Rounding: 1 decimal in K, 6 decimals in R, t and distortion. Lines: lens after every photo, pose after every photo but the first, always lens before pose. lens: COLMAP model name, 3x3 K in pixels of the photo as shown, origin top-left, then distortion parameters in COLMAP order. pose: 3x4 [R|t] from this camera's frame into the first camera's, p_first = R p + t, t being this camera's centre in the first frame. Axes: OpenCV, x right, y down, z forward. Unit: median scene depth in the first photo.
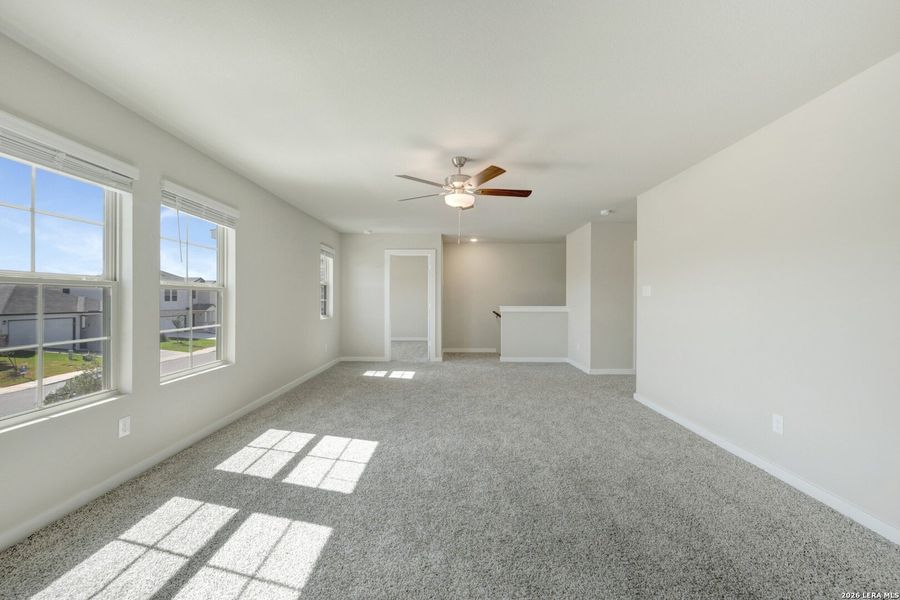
lens RADIAL K [[353.4, 0, 453.7], [0, 353.4, 298.0], [0, 0, 1]] dist [-0.000614, -0.000081]
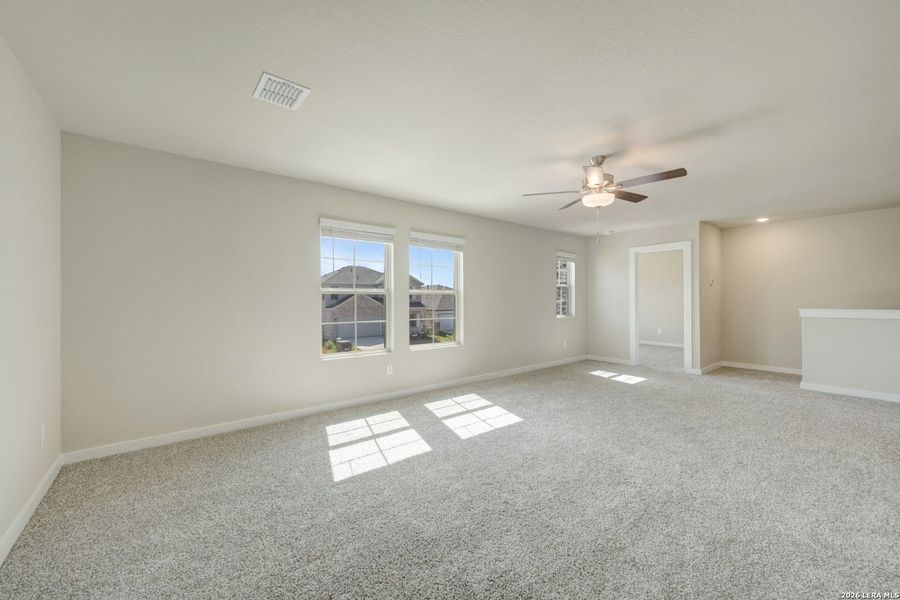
lens RADIAL K [[353.9, 0, 452.4], [0, 353.9, 294.9], [0, 0, 1]] dist [-0.000444, 0.000022]
pose [[0.630902, -0.016212, -0.775693, 0.507033], [0.007212, 0.999861, -0.015031, 0.002129], [0.775829, 0.003889, 0.630931, 0.054089]]
